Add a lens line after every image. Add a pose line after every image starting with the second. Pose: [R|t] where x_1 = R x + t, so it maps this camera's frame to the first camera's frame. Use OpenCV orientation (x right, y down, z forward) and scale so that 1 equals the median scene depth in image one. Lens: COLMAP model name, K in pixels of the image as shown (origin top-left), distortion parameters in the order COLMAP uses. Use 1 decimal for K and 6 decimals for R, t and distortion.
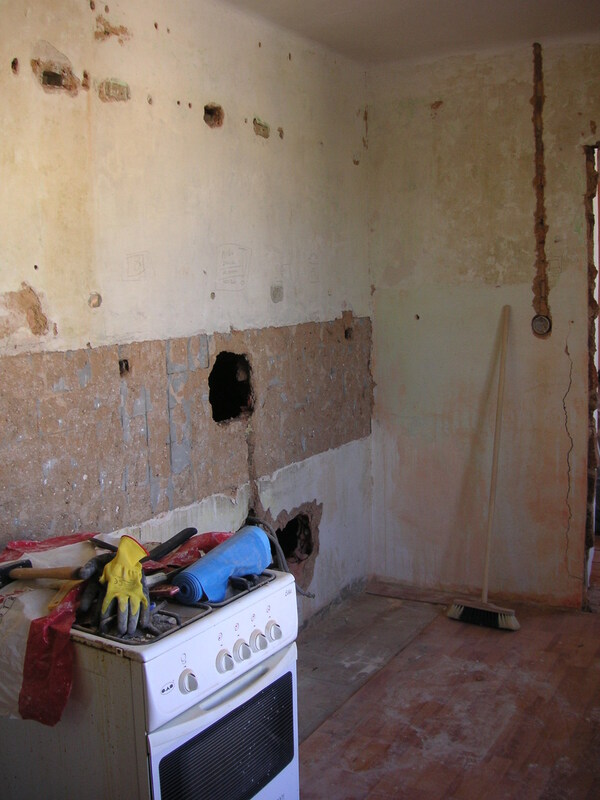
lens RADIAL K [[891.8, 0, 297.7], [0, 891.8, 394.8], [0, 0, 1]] dist [-0.173775, 0.000000]
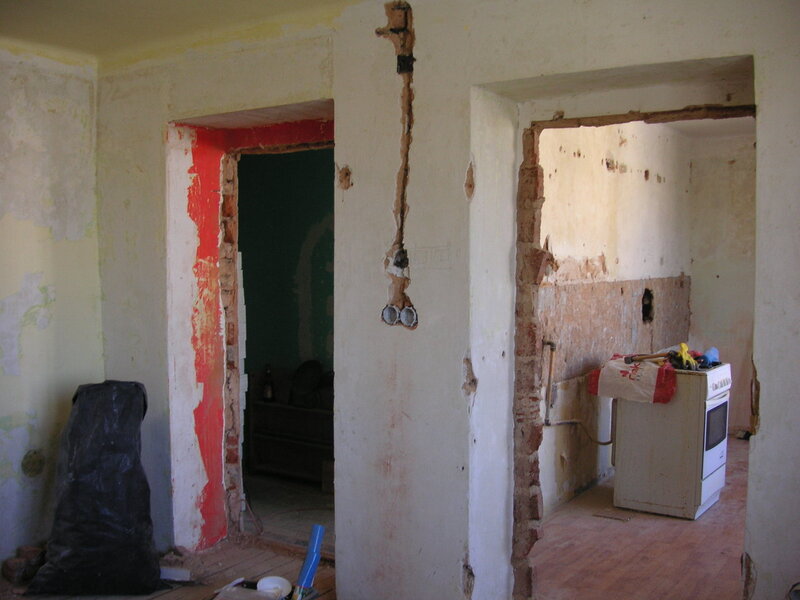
lens RADIAL K [[891.8, 0, 399.3], [0, 891.8, 303.0], [0, 0, 1]] dist [-0.173775, 0.000000]
pose [[0.997739, 0.031398, -0.059423, -0.646243], [-0.035394, 0.997096, -0.067423, 0.174552], [0.057133, 0.069374, 0.995953, -1.289208]]
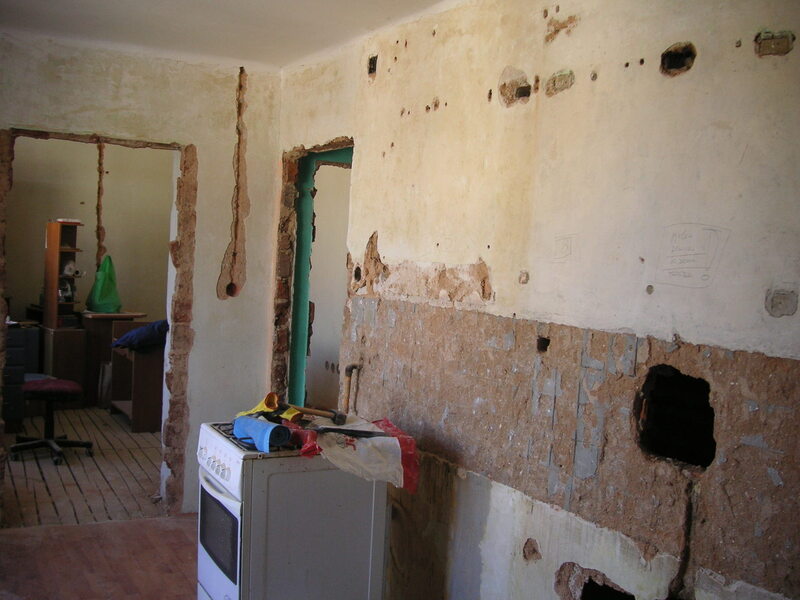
lens RADIAL K [[891.8, 0, 399.7], [0, 891.8, 304.0], [0, 0, 1]] dist [-0.173775, 0.000000]
pose [[-0.519620, 0.040579, -0.853433, 0.812704], [-0.151723, 0.978613, 0.138909, -0.205235], [0.840818, 0.201666, -0.502350, 1.425412]]
